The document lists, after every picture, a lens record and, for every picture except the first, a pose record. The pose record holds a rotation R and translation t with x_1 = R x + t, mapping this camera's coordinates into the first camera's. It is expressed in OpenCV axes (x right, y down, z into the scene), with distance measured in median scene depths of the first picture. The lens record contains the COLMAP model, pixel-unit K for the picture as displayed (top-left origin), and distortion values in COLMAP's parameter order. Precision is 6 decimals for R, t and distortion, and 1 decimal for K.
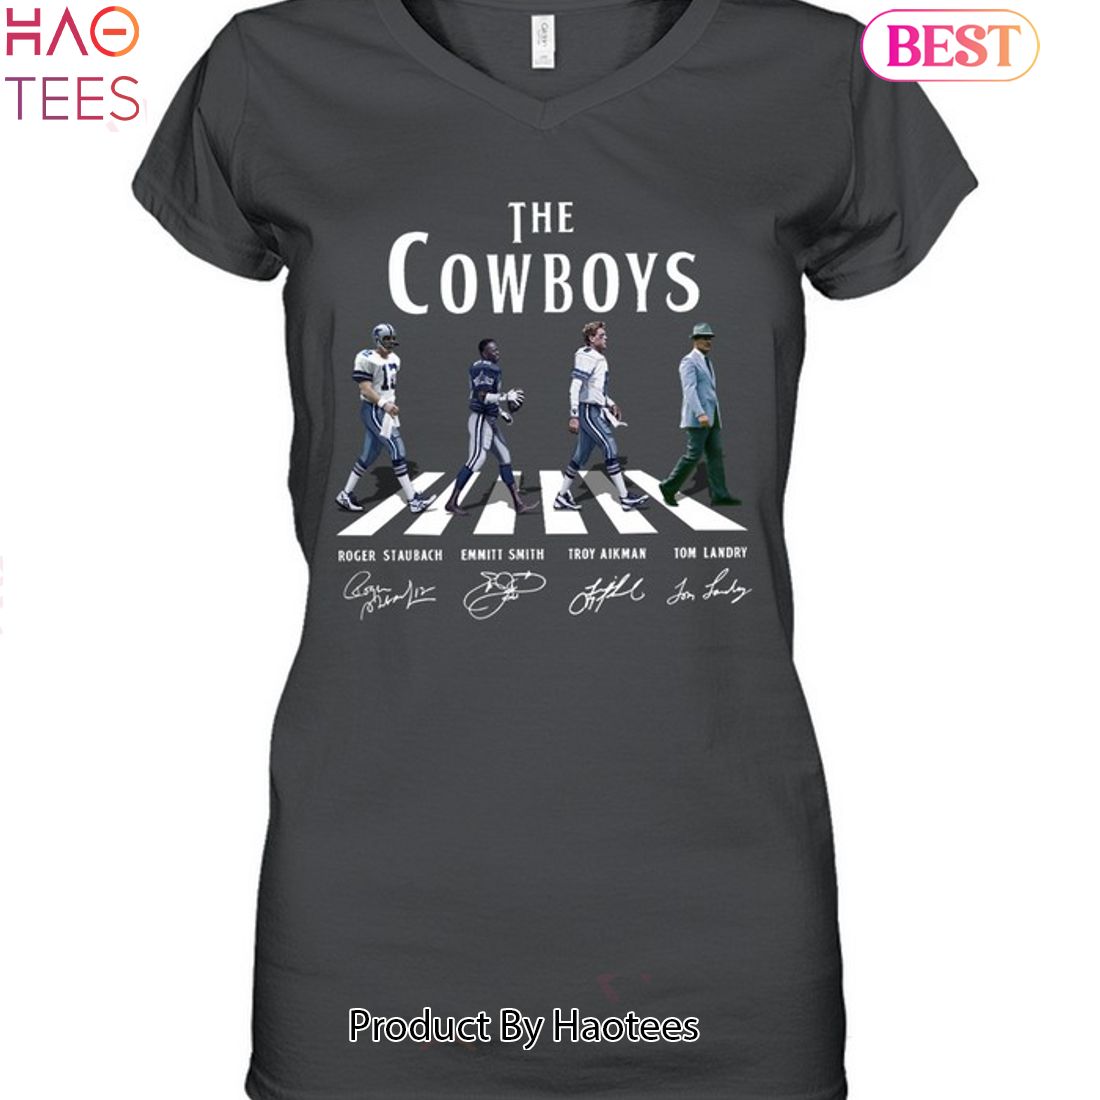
lens RADIAL K [[5949.5, 0, 550.4], [0, 5949.5, 549.8], [0, 0, 1]] dist [0.060252, 0.000000]
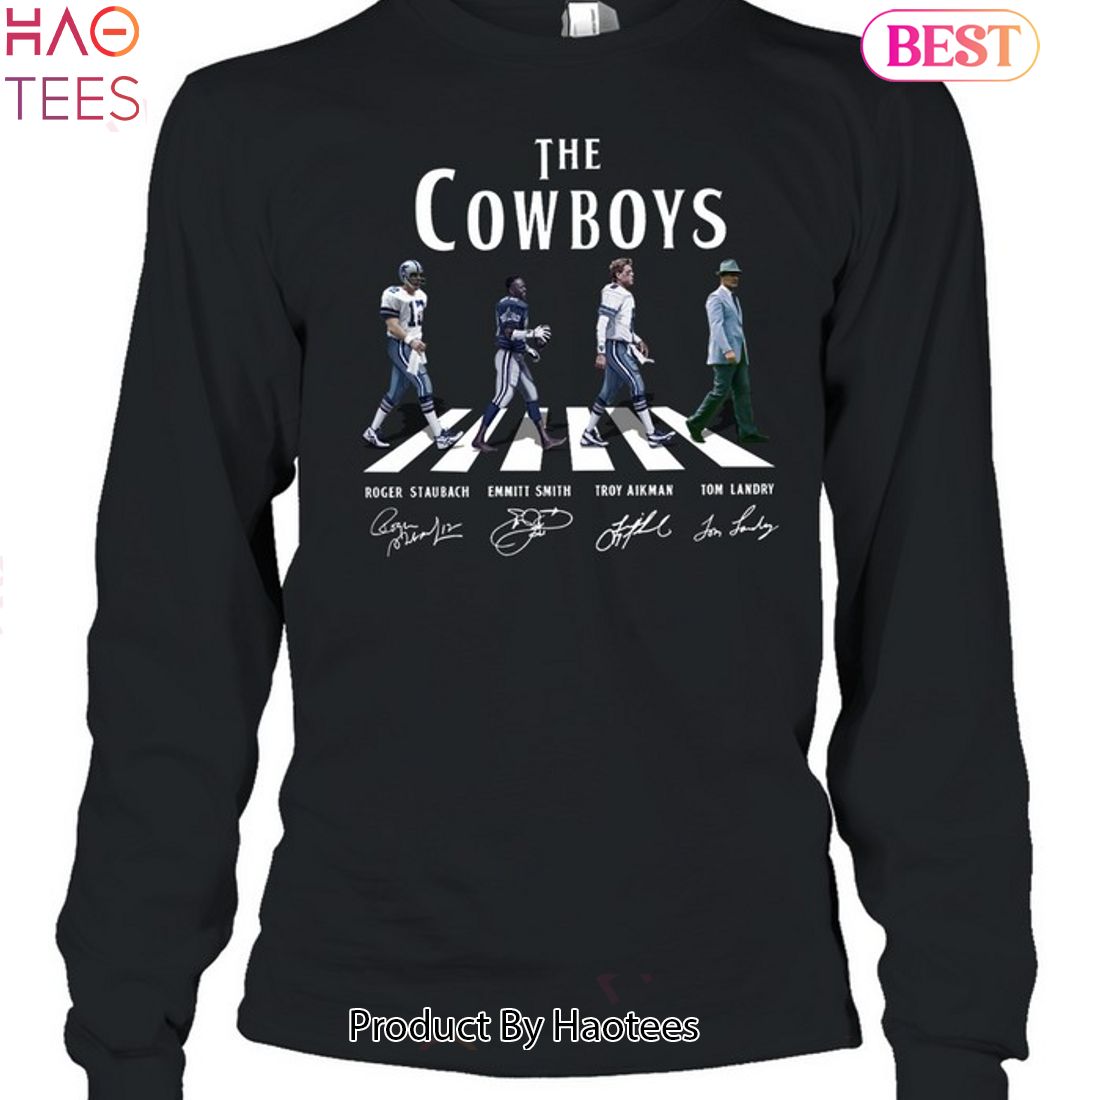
lens RADIAL K [[5949.5, 0, 549.1], [0, 5949.5, 550.3], [0, 0, 1]] dist [0.060252, 0.000000]
pose [[1.000000, -0.000005, -0.000207, -0.004514], [0.000005, 1.000000, 0.000078, 0.010650], [0.000207, -0.000078, 1.000000, -0.000037]]
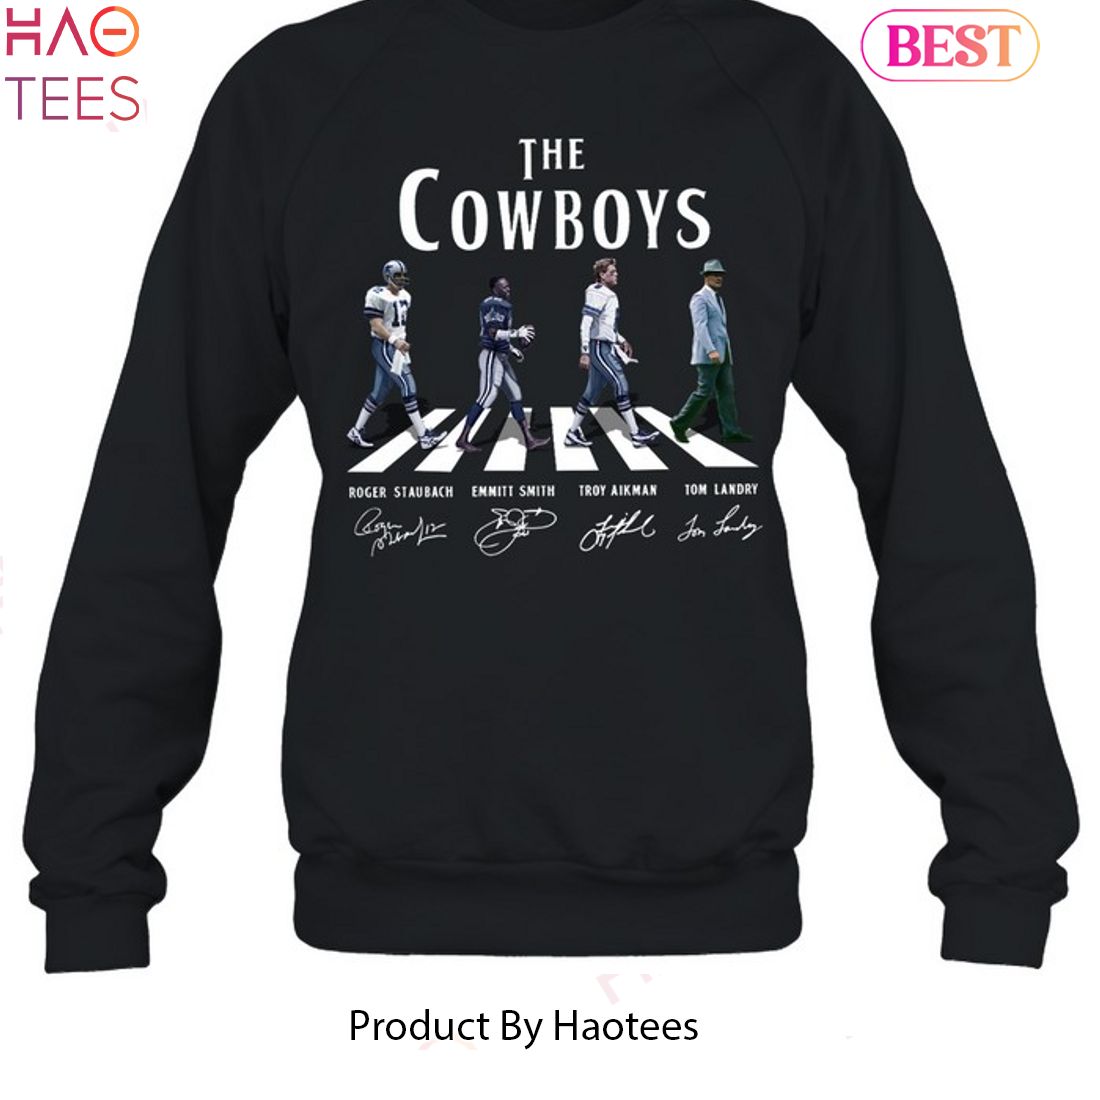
lens RADIAL K [[5949.5, 0, 549.7], [0, 5949.5, 550.2], [0, 0, 1]] dist [0.060252, 0.000000]
pose [[1.000000, -0.000017, -0.000119, -0.001806], [0.000017, 1.000000, 0.000066, 0.010650], [0.000119, -0.000066, 1.000000, -0.000059]]
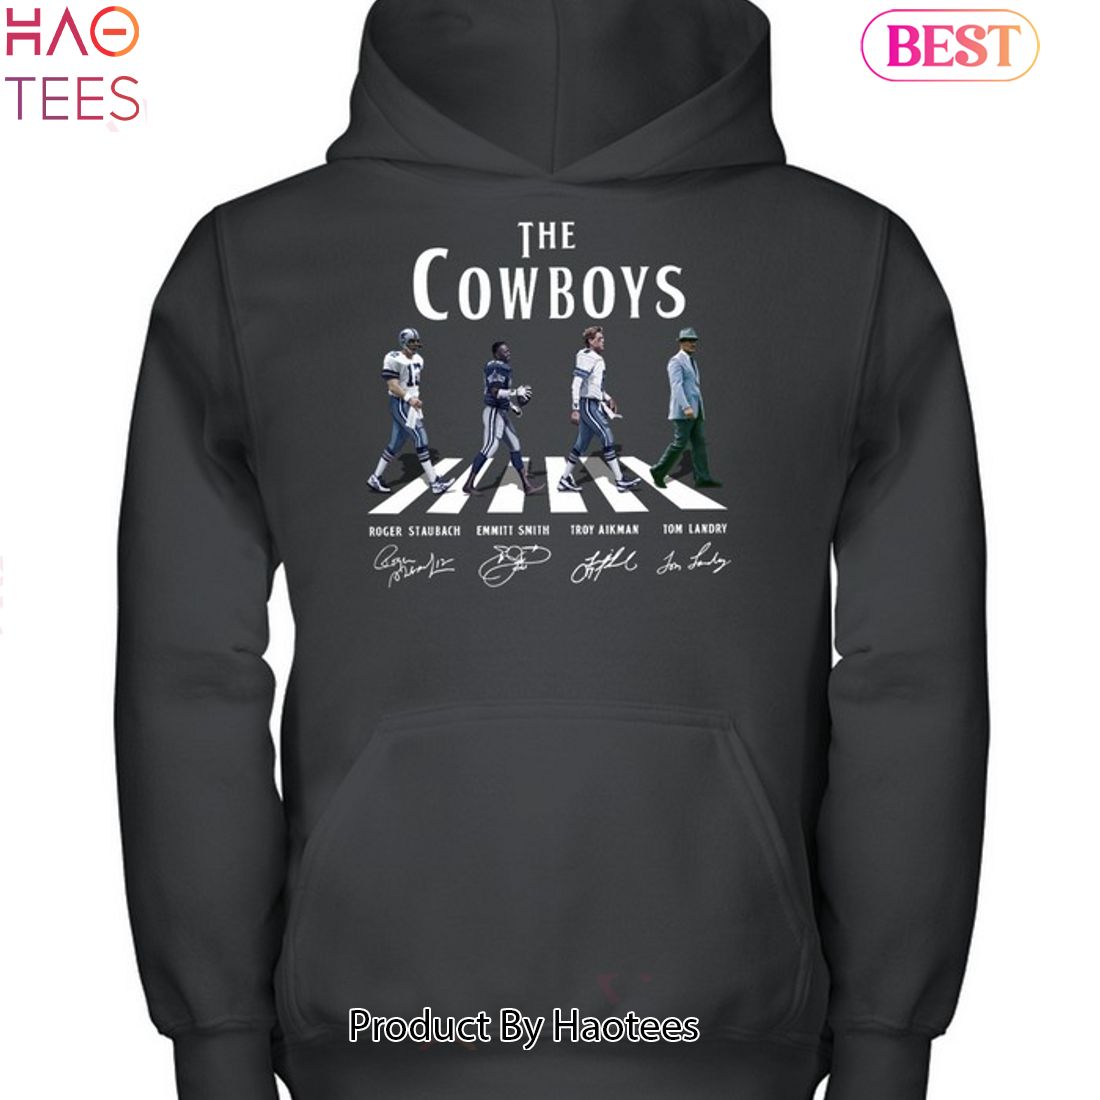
lens RADIAL K [[5949.5, 0, 550.4], [0, 5949.5, 549.1], [0, 0, 1]] dist [0.060252, 0.000000]
pose [[1.000000, 0.000002, 0.000011, -0.000854], [-0.000002, 1.000000, -0.000122, 0.004531], [-0.000011, 0.000122, 1.000000, -0.142840]]
